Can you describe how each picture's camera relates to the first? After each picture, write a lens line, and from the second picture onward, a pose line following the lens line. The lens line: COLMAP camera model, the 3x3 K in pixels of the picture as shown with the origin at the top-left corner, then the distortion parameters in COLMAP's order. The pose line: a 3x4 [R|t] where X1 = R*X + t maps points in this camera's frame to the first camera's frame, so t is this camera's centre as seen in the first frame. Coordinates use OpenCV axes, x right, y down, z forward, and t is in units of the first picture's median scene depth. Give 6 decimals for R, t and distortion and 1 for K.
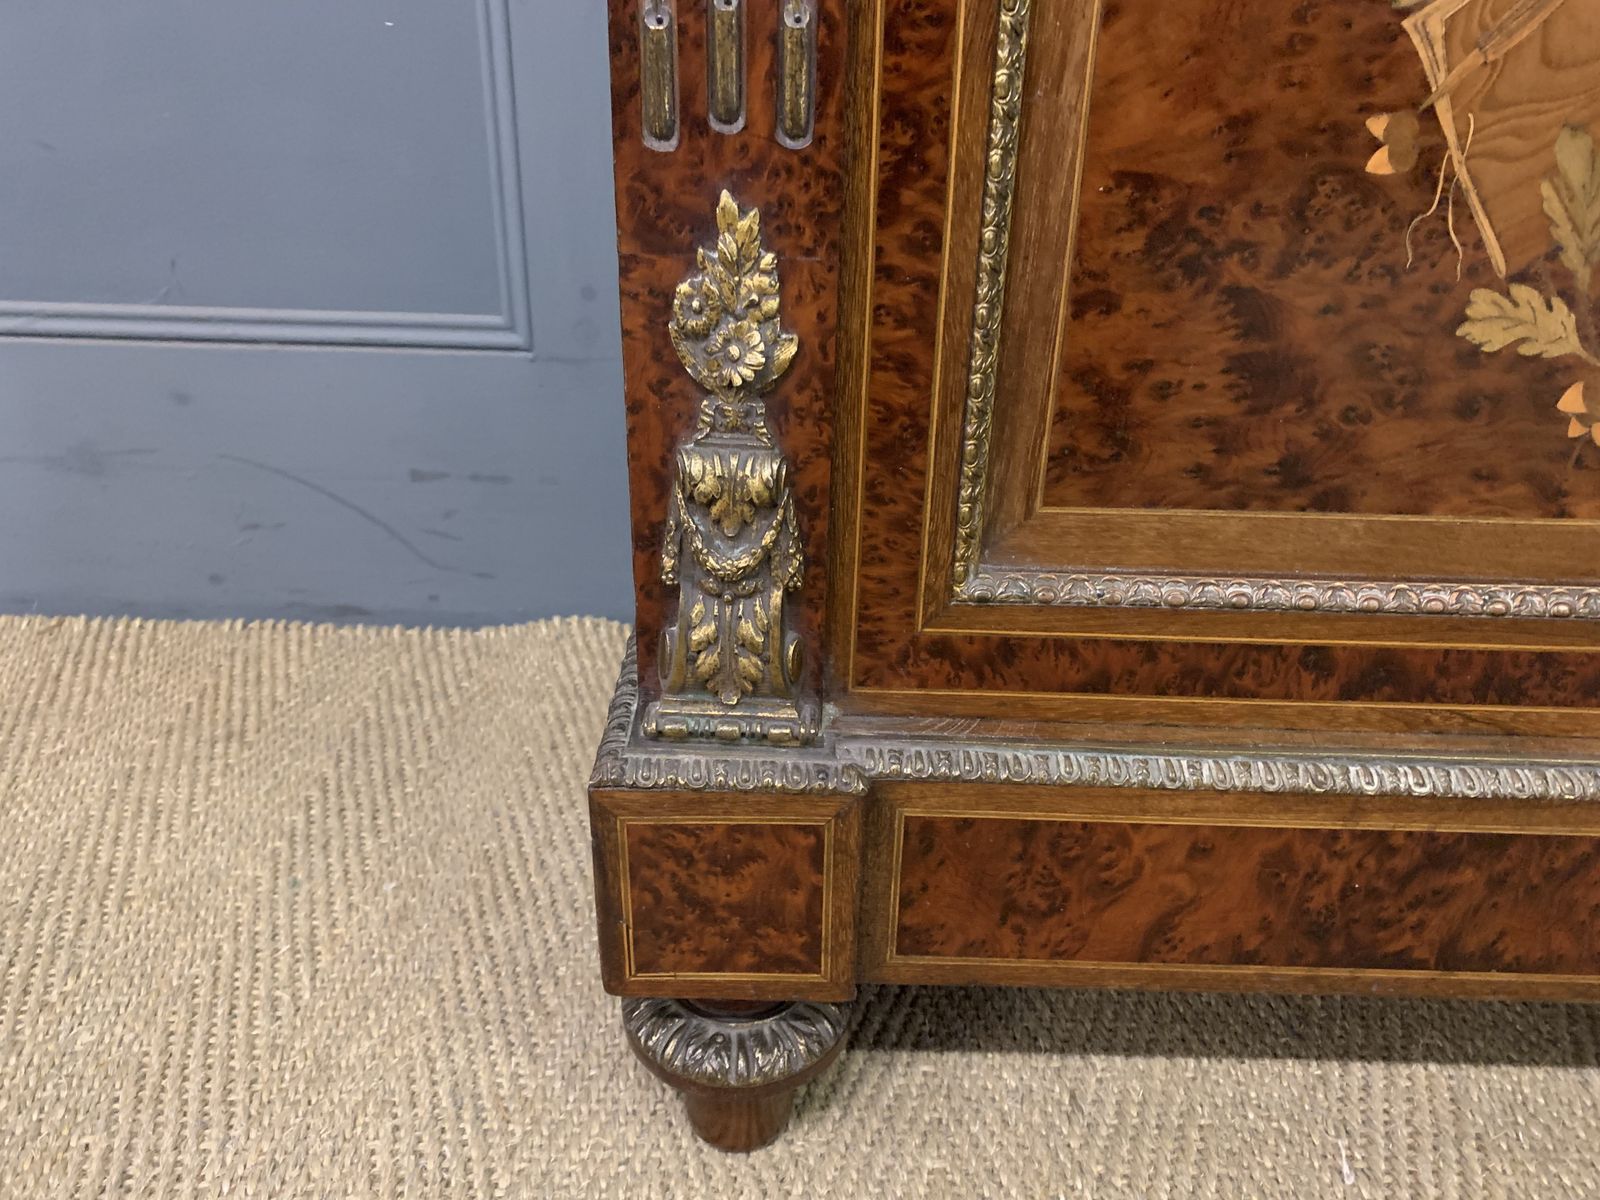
lens RADIAL K [[1236.5, 0, 812.9], [0, 1236.5, 605.1], [0, 0, 1]] dist [0.044583, -0.056941]
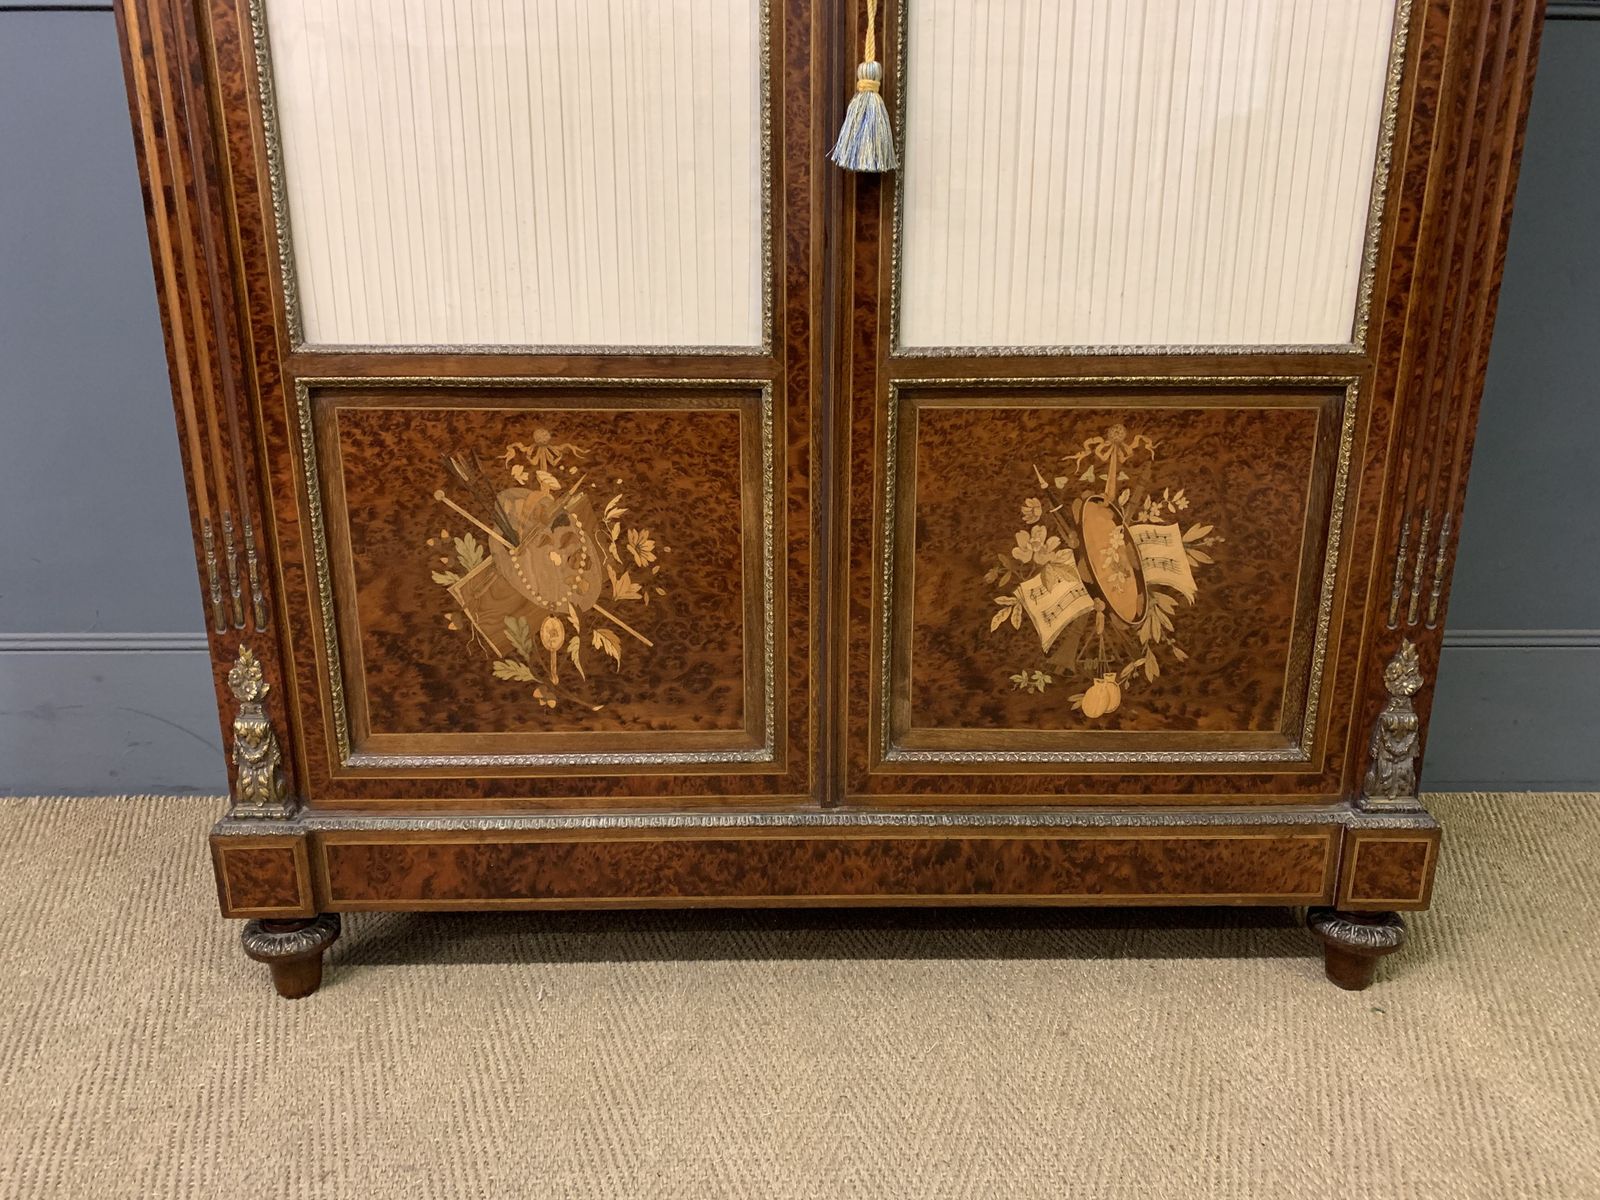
lens RADIAL K [[1231.7, 0, 802.5], [0, 1231.7, 594.2], [0, 0, 1]] dist [0.118336, -0.268906]
pose [[0.999420, -0.029683, 0.016709, 1.161674], [0.031961, 0.986810, -0.158699, 0.094529], [-0.011778, 0.159141, 0.987186, -1.968605]]
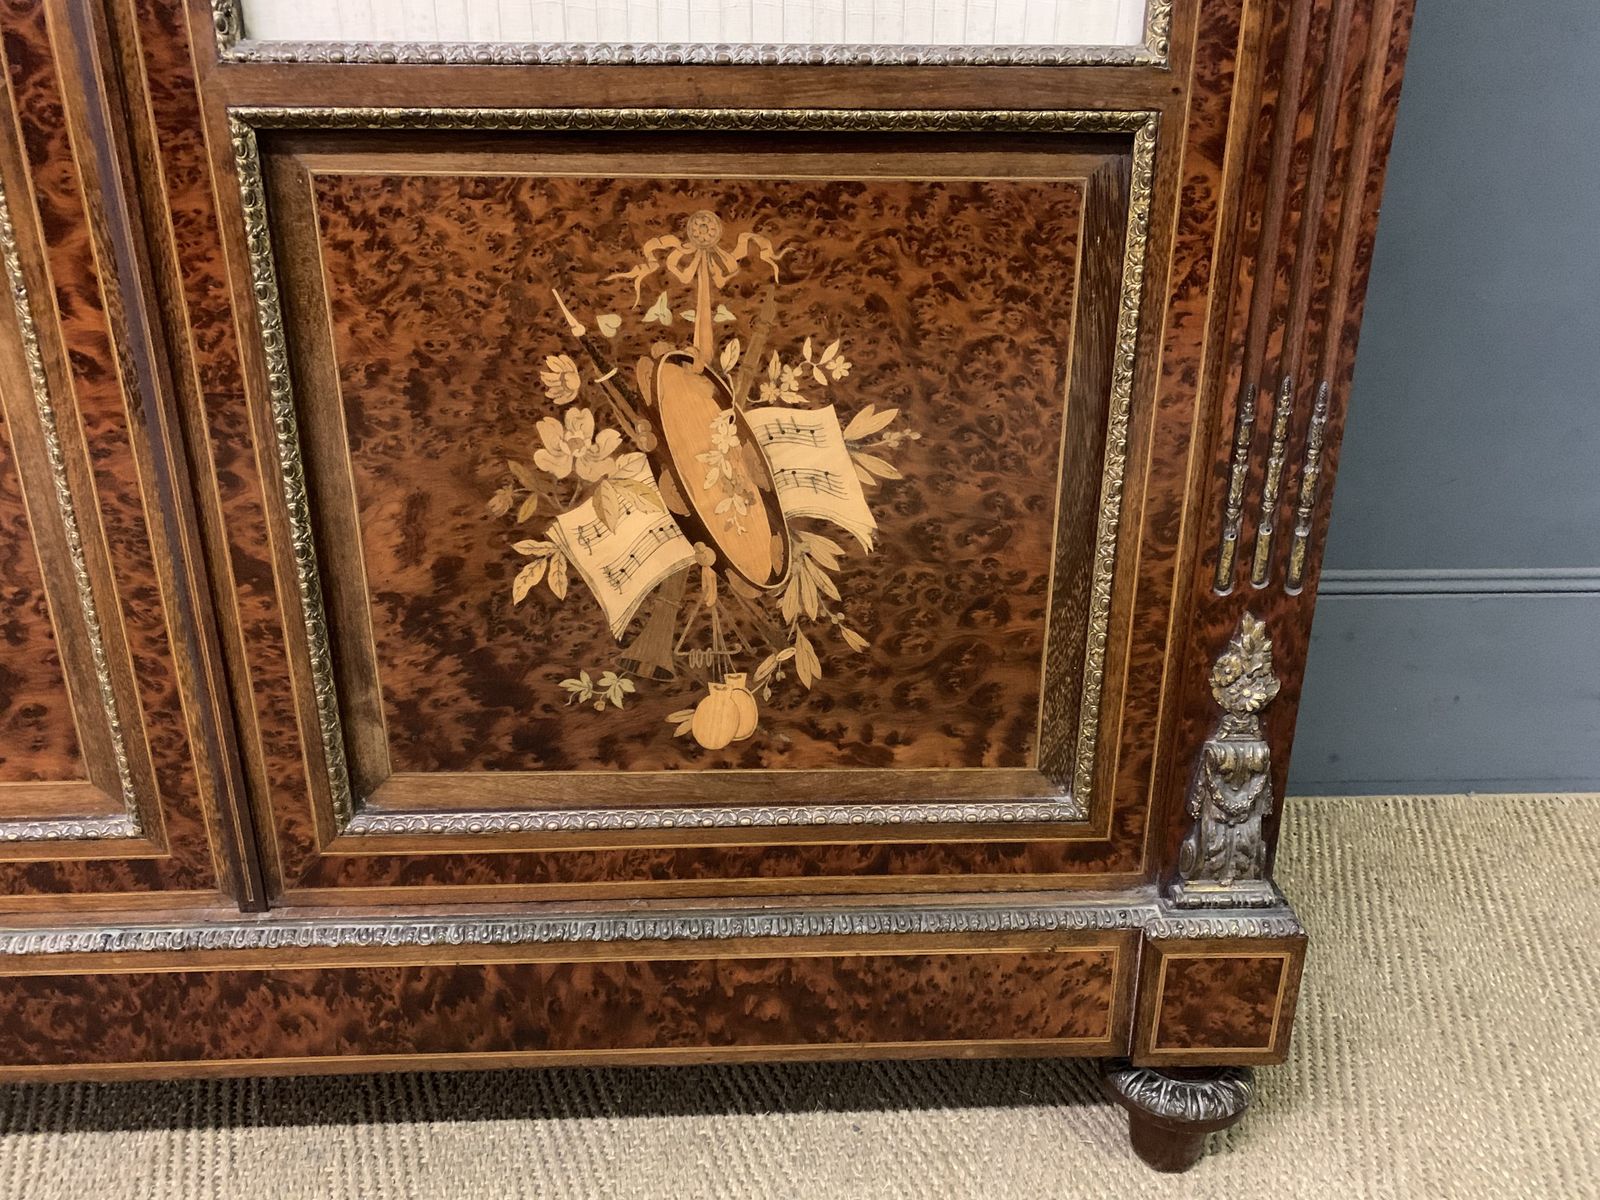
lens RADIAL K [[1209.1, 0, 803.5], [0, 1209.1, 593.8], [0, 0, 1]] dist [0.092215, -0.120375]
pose [[0.998731, -0.036457, 0.034748, 1.966295], [0.039478, 0.995100, -0.090647, -0.118522], [-0.031273, 0.091903, 0.995277, -0.684850]]
